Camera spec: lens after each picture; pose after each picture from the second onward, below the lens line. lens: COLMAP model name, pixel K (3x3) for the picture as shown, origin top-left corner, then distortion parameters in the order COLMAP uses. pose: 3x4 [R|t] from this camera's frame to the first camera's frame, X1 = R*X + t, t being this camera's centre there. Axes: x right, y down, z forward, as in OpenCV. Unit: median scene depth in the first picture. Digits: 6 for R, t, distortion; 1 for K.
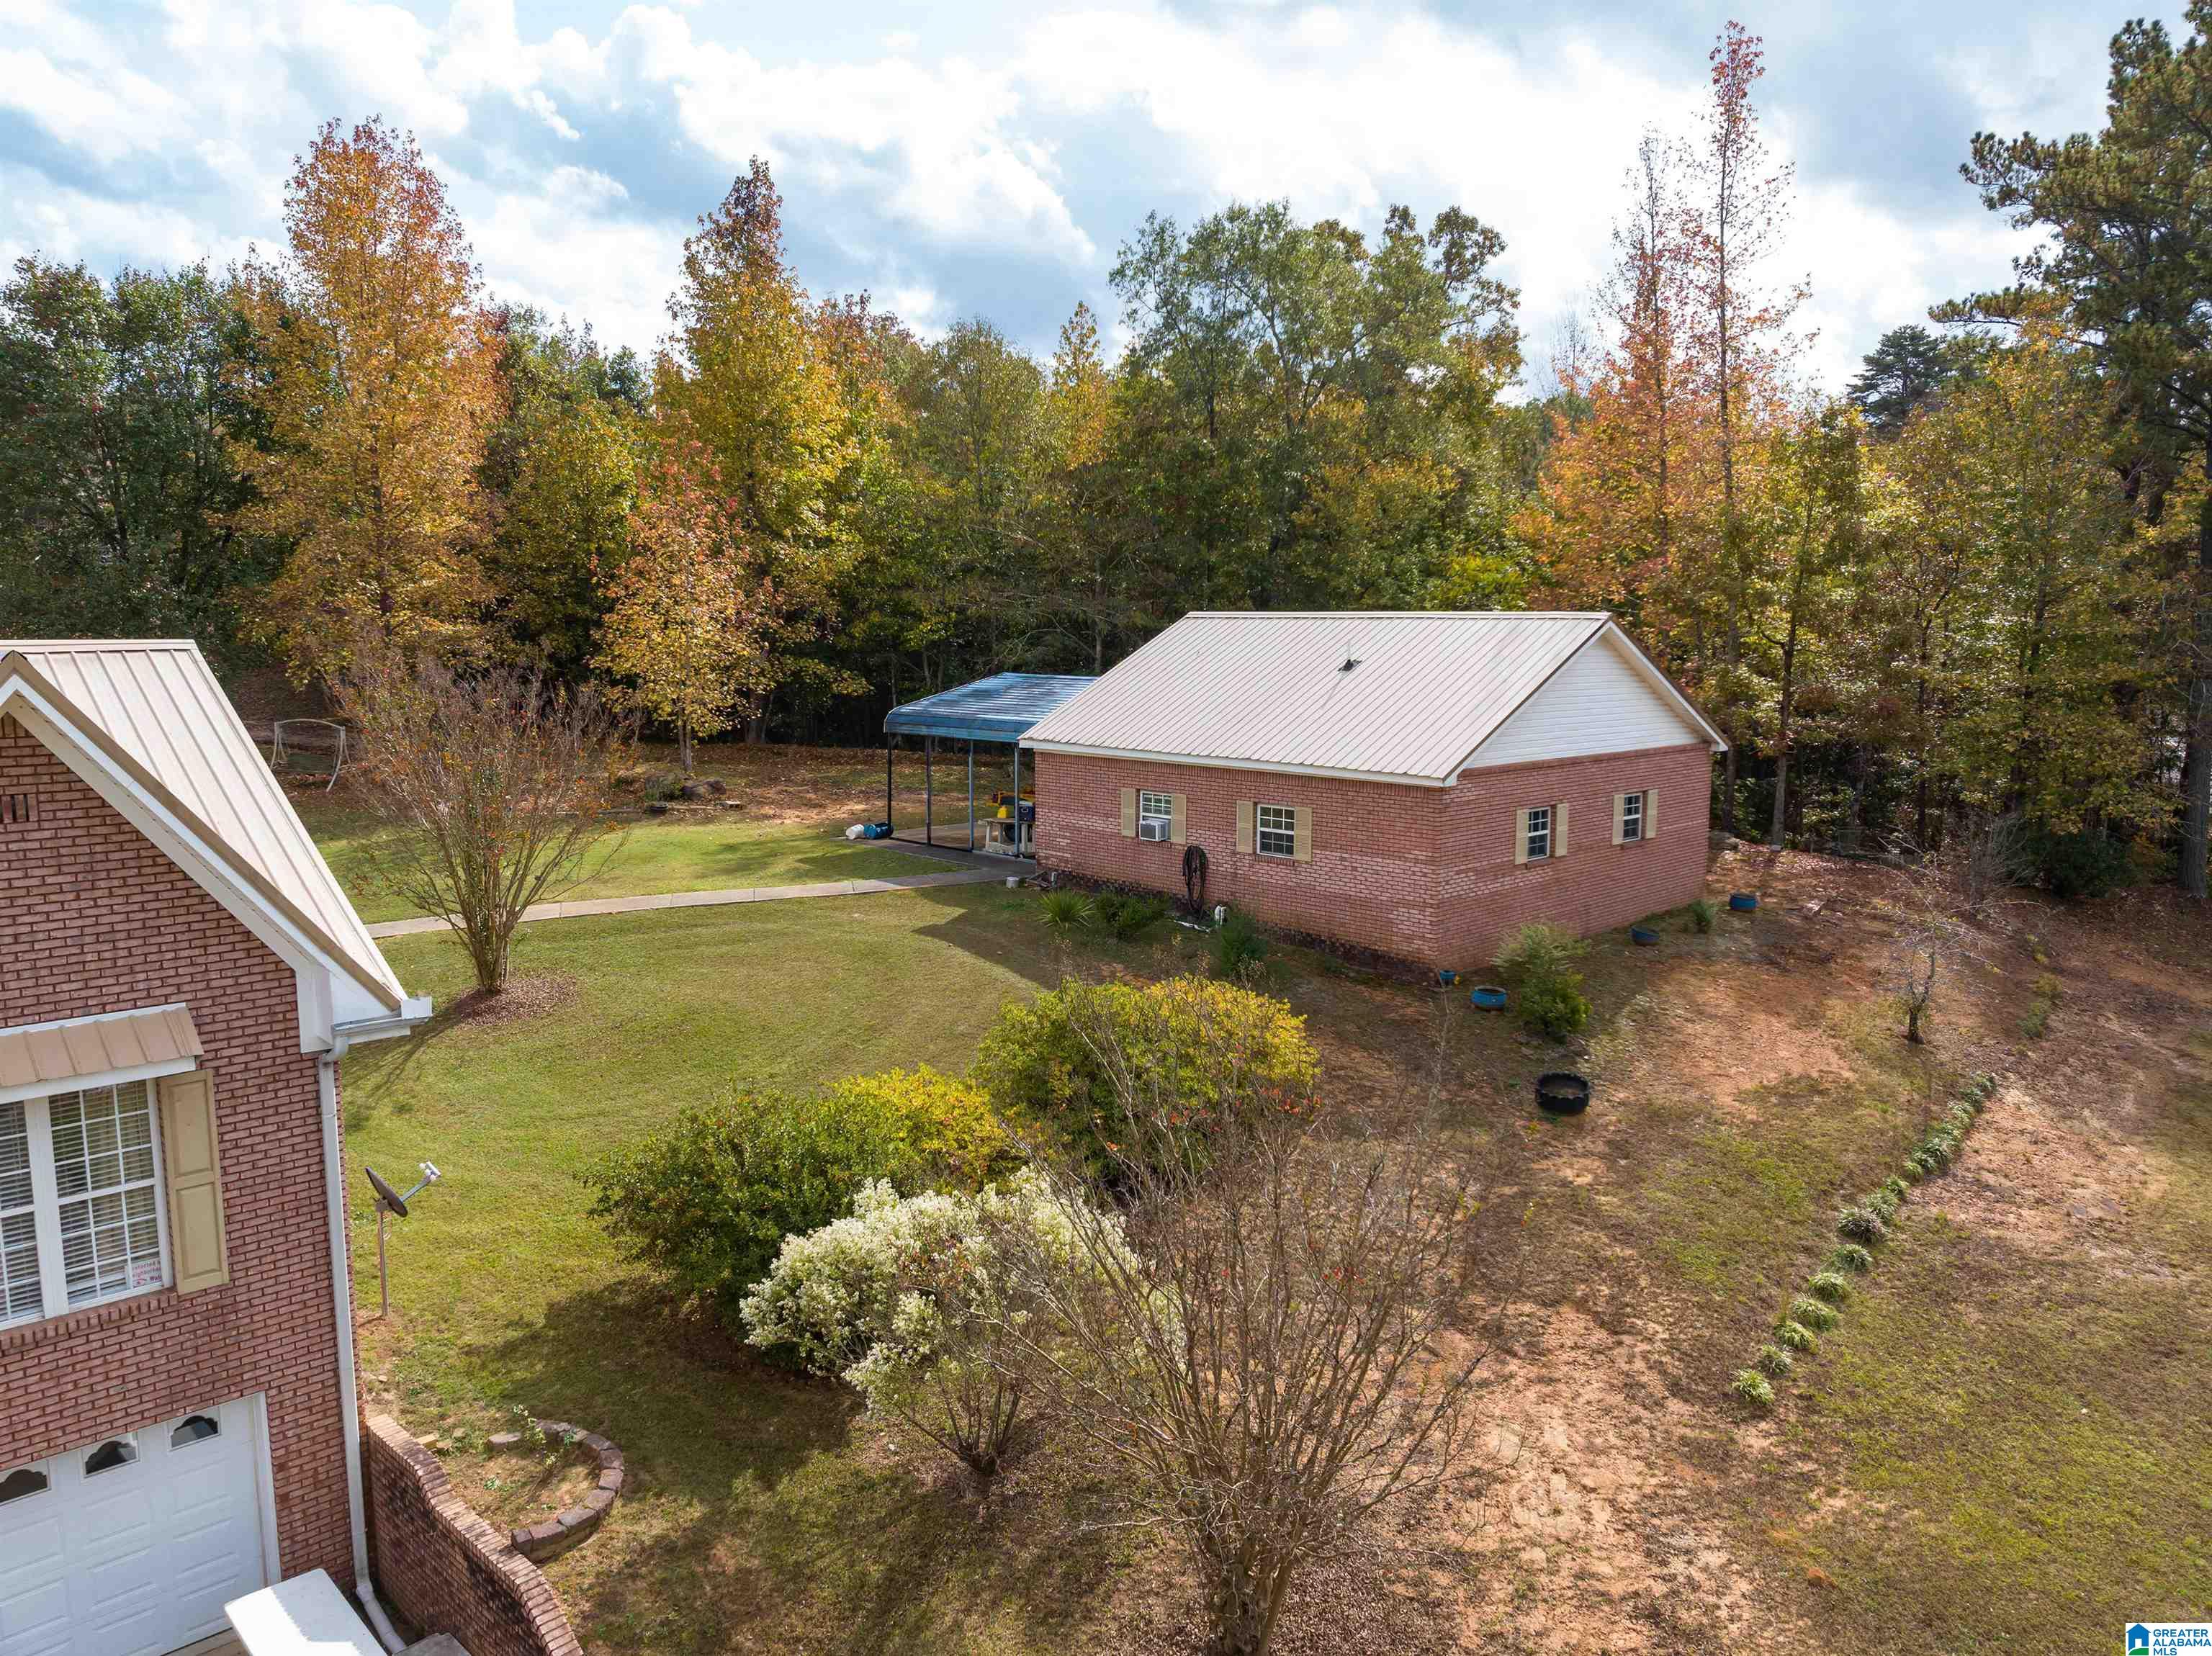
lens RADIAL K [[1569.2, 0, 1108.5], [0, 1569.2, 814.6], [0, 0, 1]] dist [-0.044044, 0.020791]
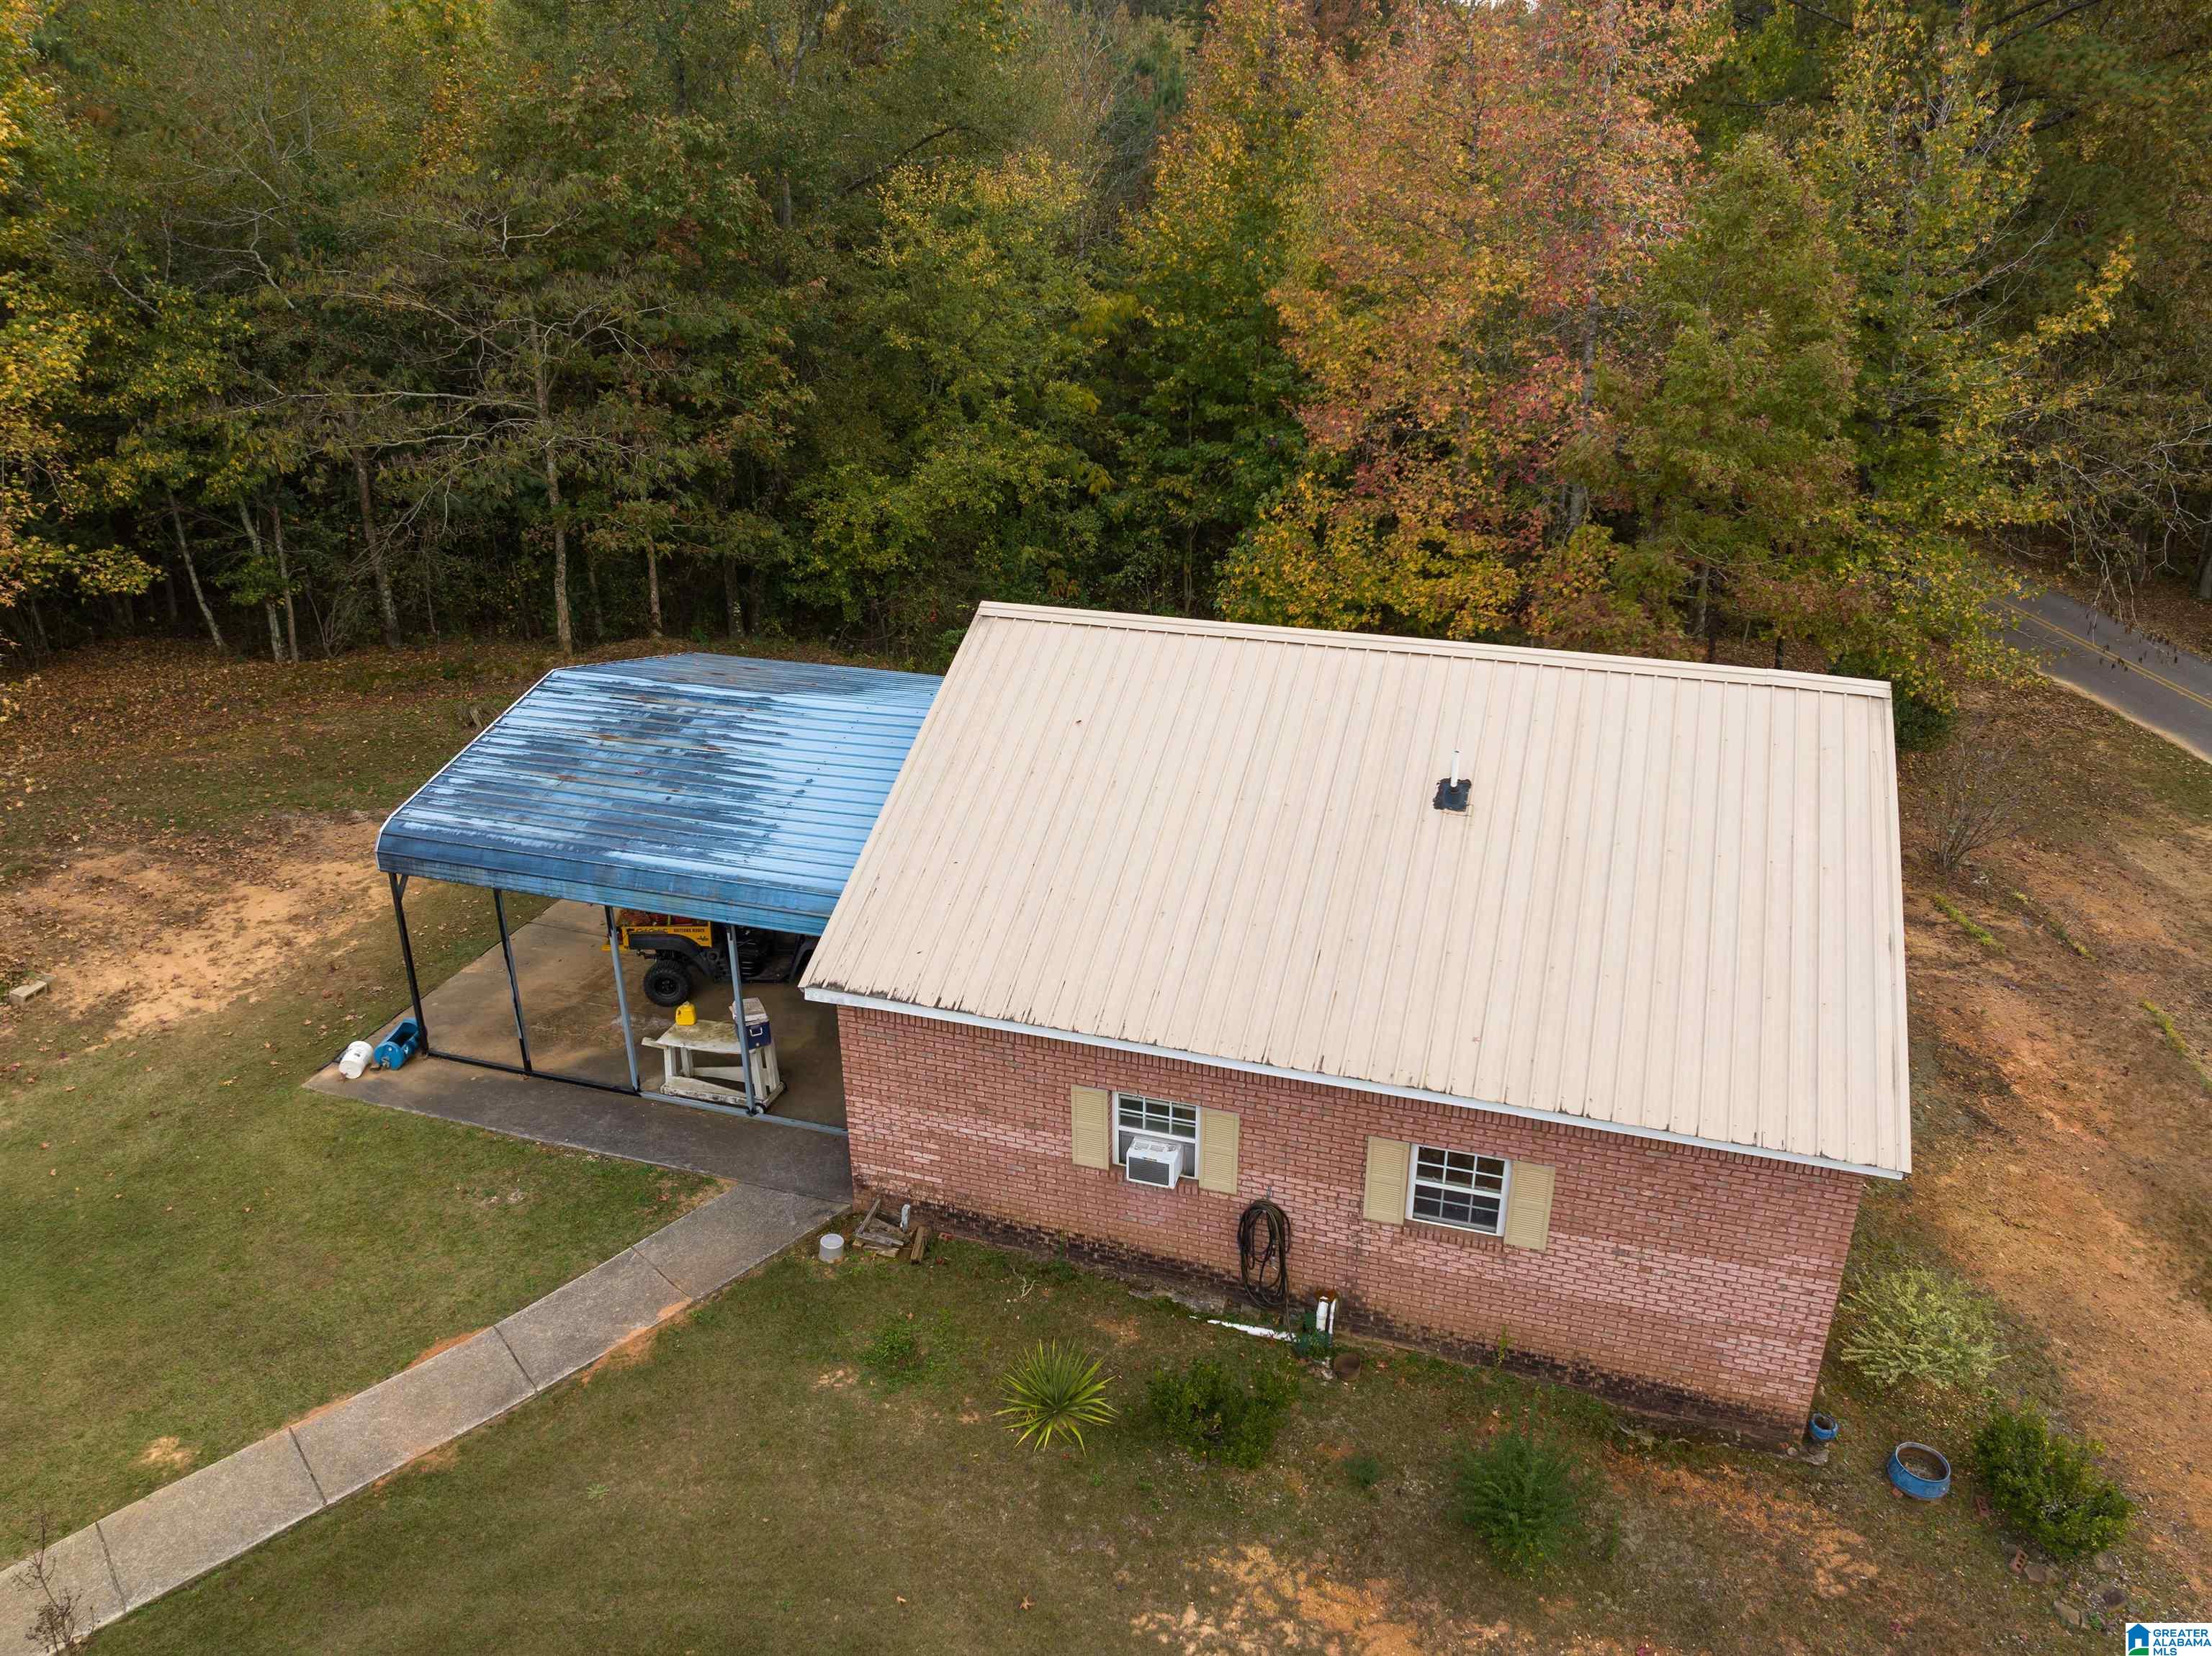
lens RADIAL K [[1569.2, 0, 1107.2], [0, 1569.2, 830.2], [0, 0, 1]] dist [-0.044044, 0.020791]
pose [[0.882400, -0.204366, 0.423798, -0.193986], [0.065183, 0.945153, 0.320058, -0.277834], [-0.465963, -0.254795, 0.847324, 0.632799]]
